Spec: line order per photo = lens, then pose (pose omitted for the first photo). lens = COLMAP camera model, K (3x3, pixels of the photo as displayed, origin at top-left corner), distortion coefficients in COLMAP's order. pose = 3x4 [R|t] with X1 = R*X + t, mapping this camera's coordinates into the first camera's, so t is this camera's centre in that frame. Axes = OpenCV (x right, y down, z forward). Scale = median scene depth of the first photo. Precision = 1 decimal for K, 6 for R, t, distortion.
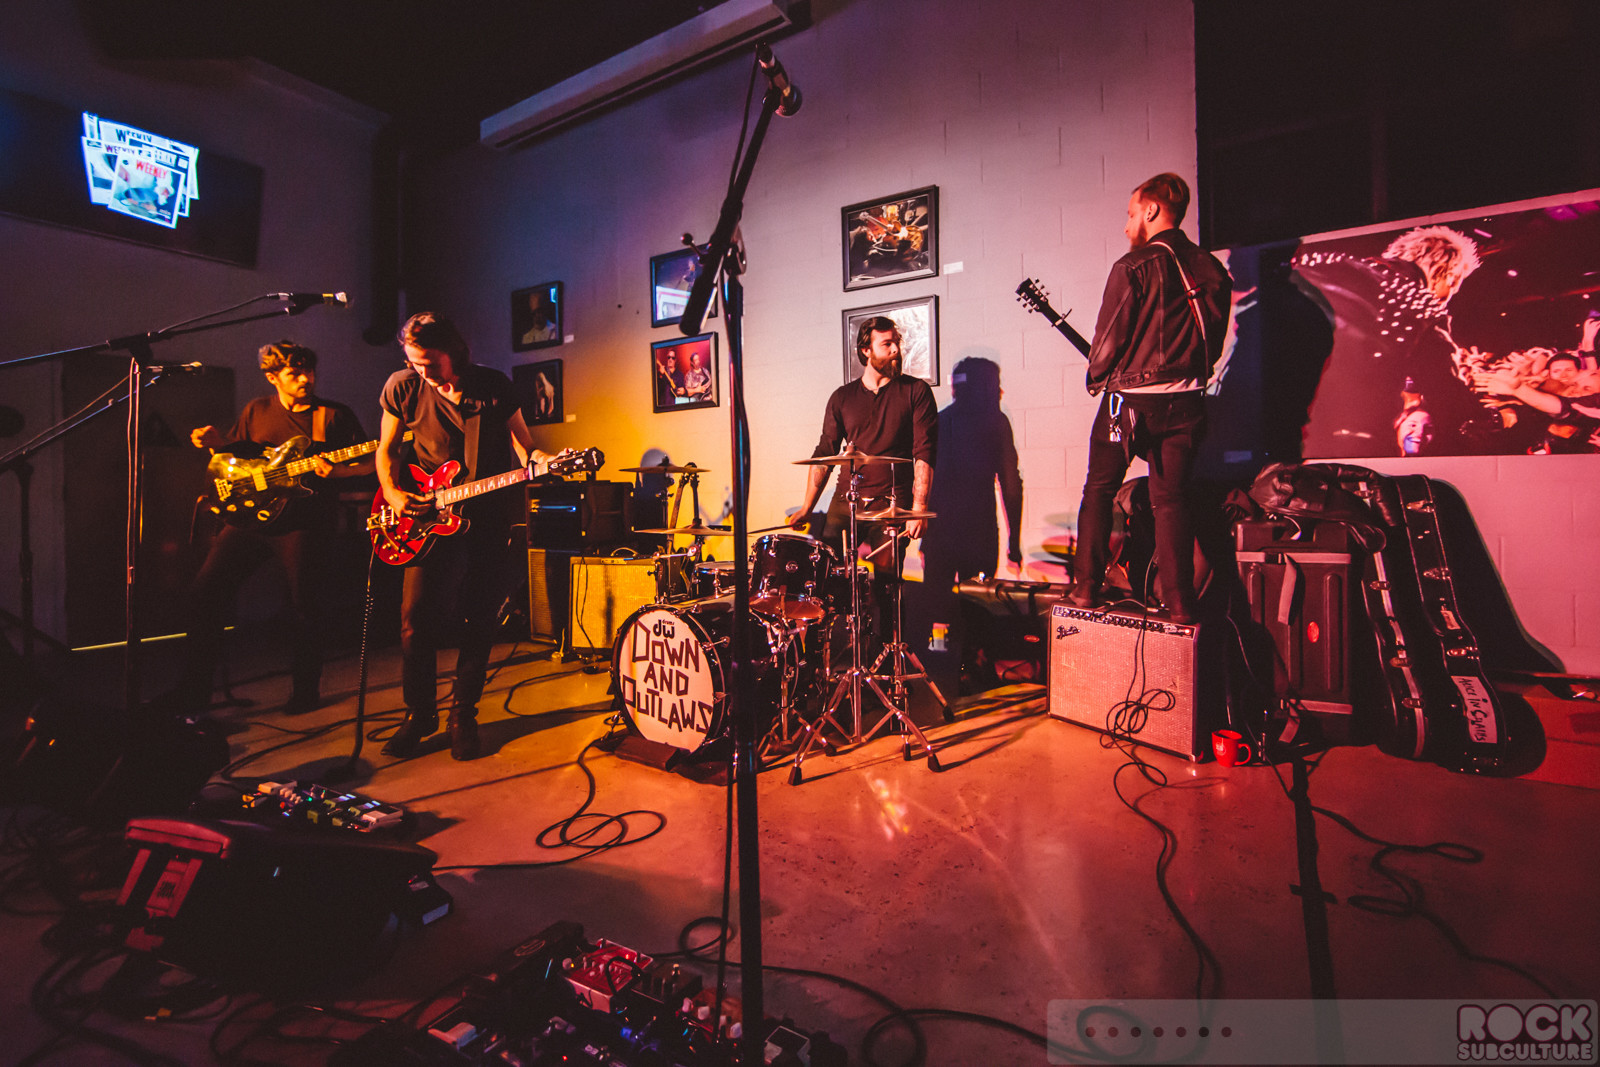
lens RADIAL K [[689.7, 0, 863.7], [0, 689.7, 493.2], [0, 0, 1]] dist [-0.005386, 0.000013]
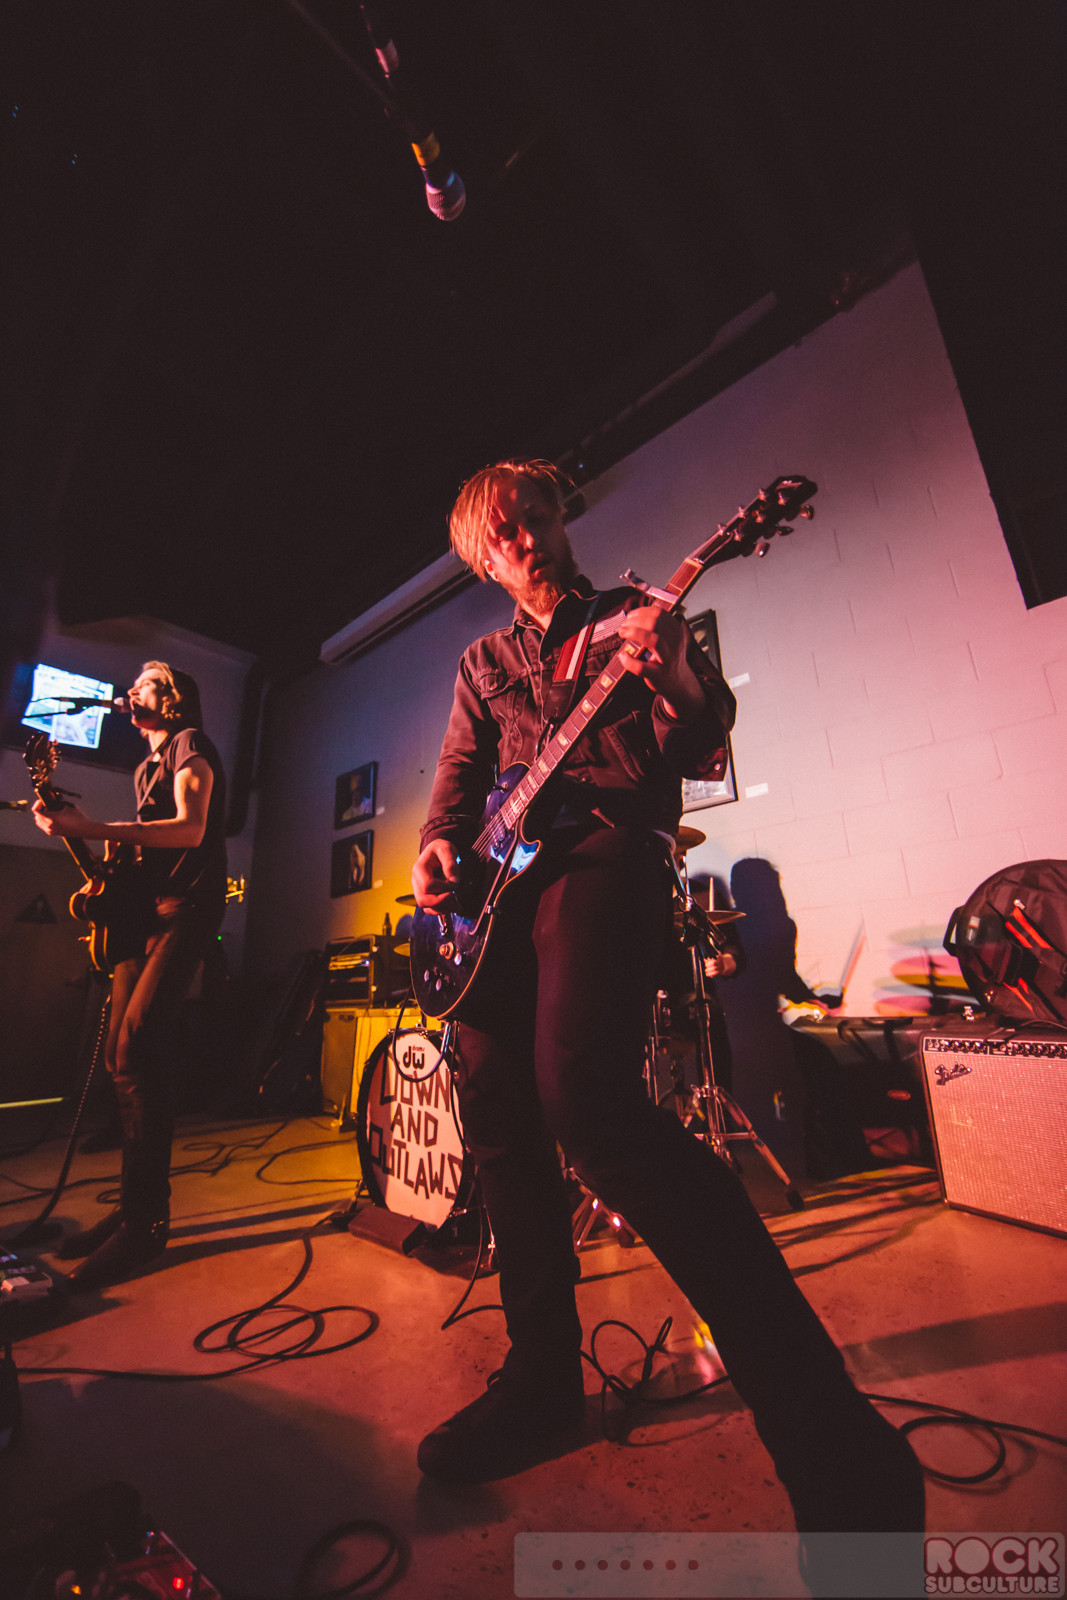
lens RADIAL K [[642.8, 0, 545.6], [0, 642.8, 804.0], [0, 0, 1]] dist [-0.004622, -0.000146]
pose [[0.976923, -0.084422, -0.196199, 0.040108], [0.023853, 0.955948, -0.292565, 0.134342], [0.212255, 0.281133, 0.935902, 0.227719]]
